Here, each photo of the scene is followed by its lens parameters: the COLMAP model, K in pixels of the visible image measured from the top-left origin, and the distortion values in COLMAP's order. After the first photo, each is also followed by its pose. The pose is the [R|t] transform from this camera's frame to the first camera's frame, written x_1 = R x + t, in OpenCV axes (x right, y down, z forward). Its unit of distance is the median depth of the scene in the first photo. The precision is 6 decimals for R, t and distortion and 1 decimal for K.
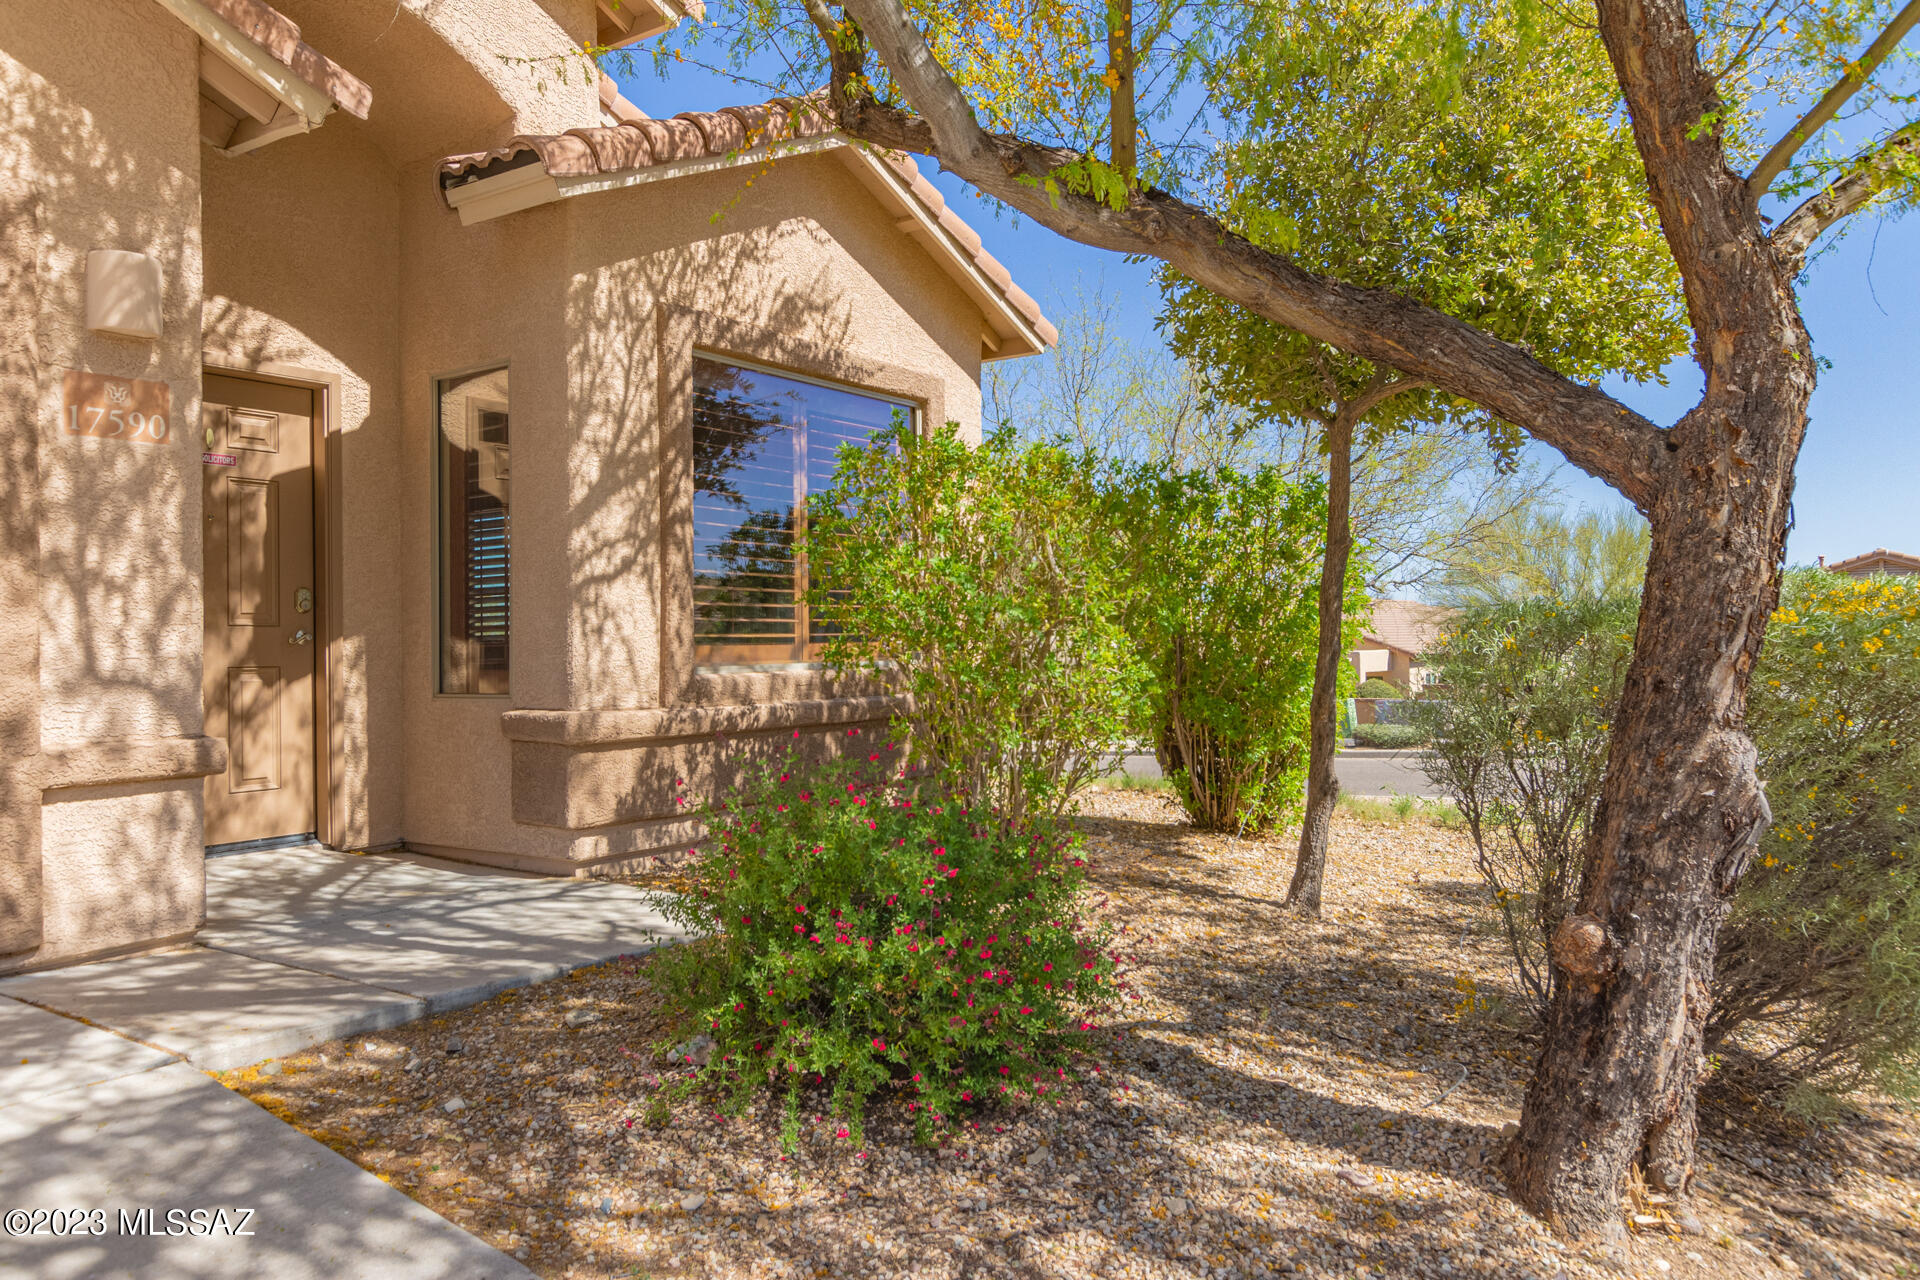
lens RADIAL K [[1366.6, 0, 968.8], [0, 1366.6, 648.1], [0, 0, 1]] dist [-0.001517, 0.001224]
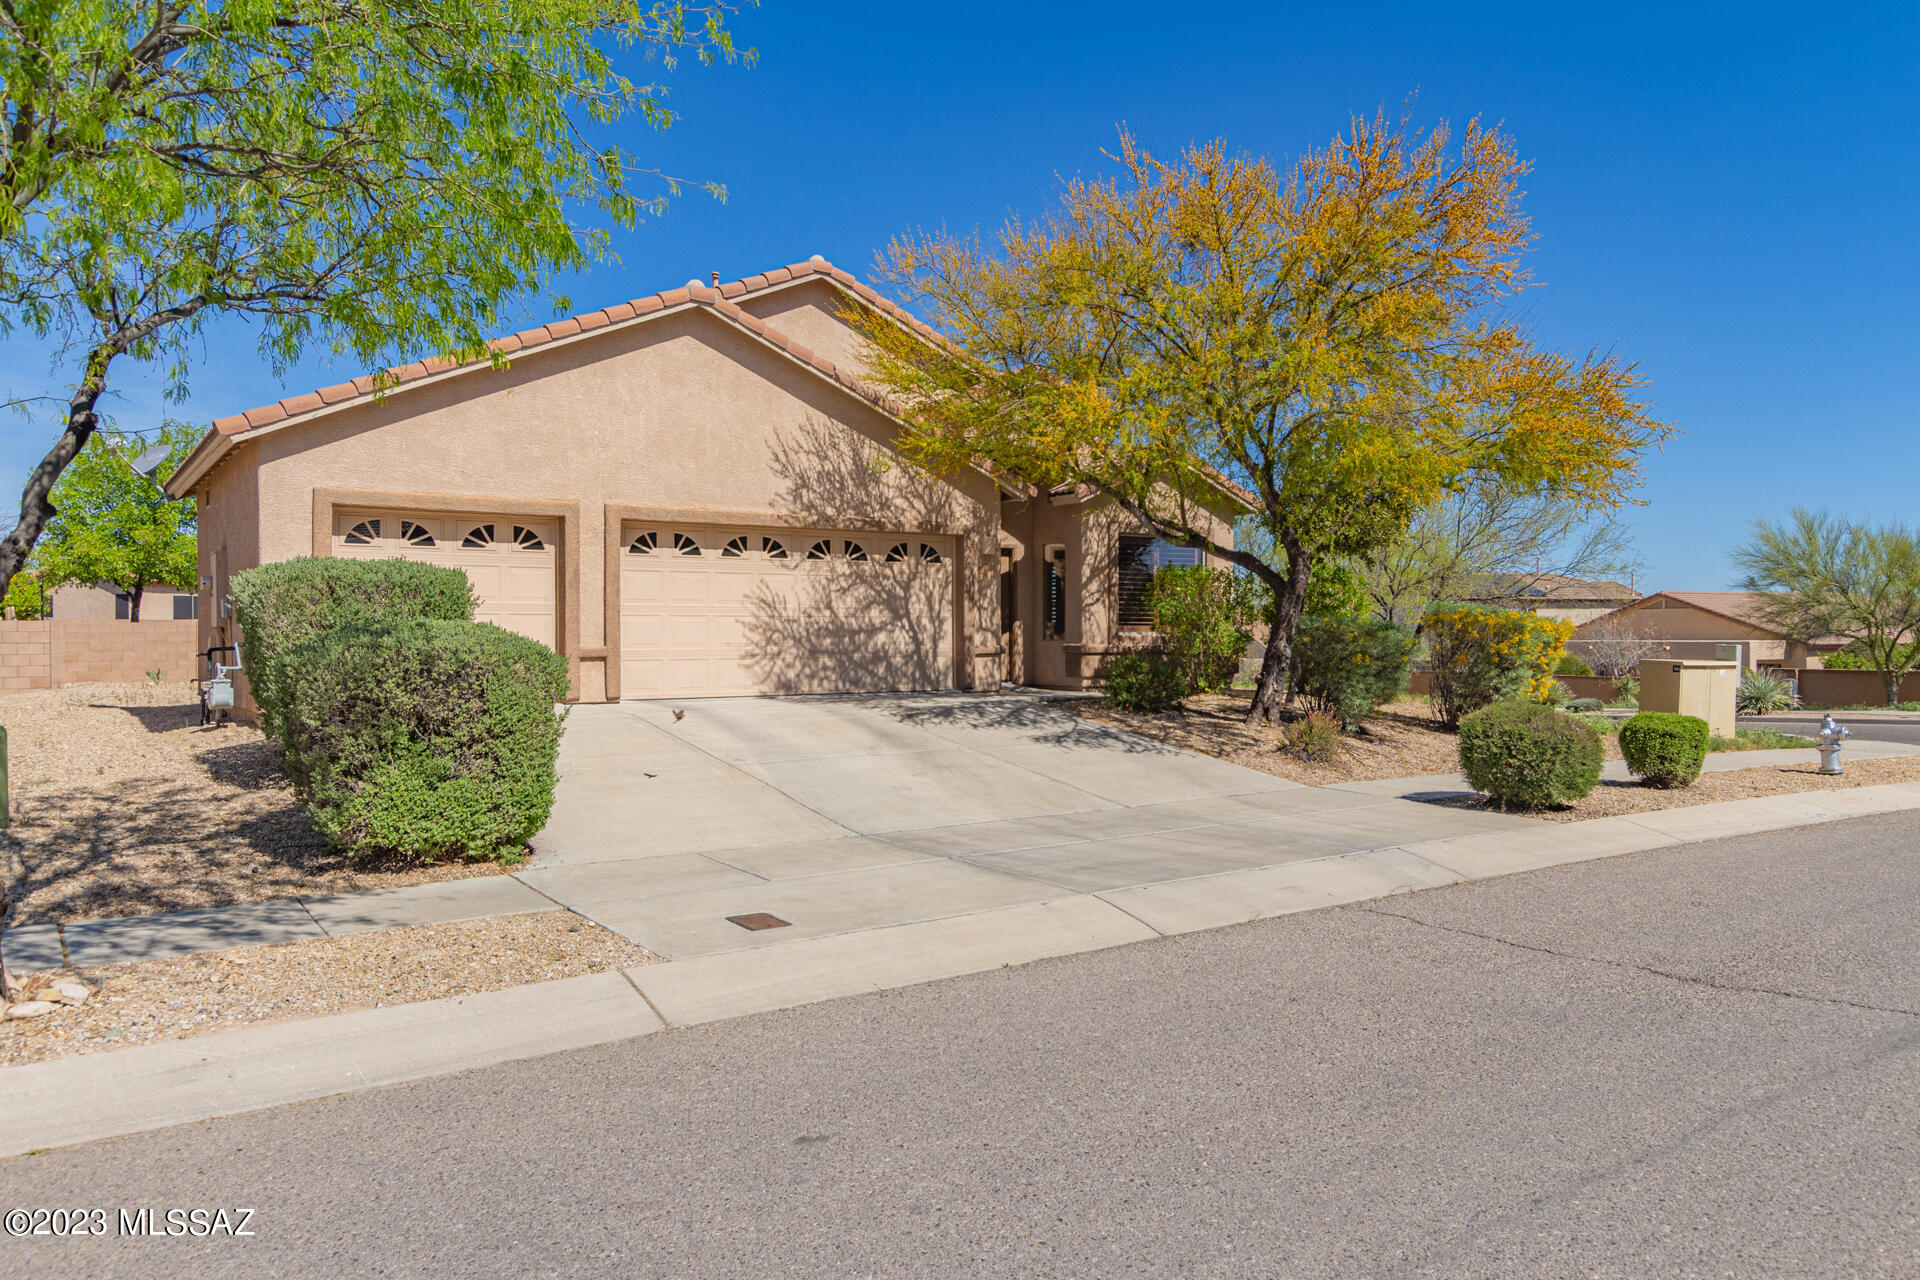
lens RADIAL K [[1366.6, 0, 953.0], [0, 1366.6, 628.3], [0, 0, 1]] dist [-0.001517, 0.001224]
pose [[0.932512, 0.005835, -0.361091, 0.648816], [-0.009812, 0.999910, -0.009183, 0.044997], [0.361005, 0.012106, 0.932485, -2.321686]]
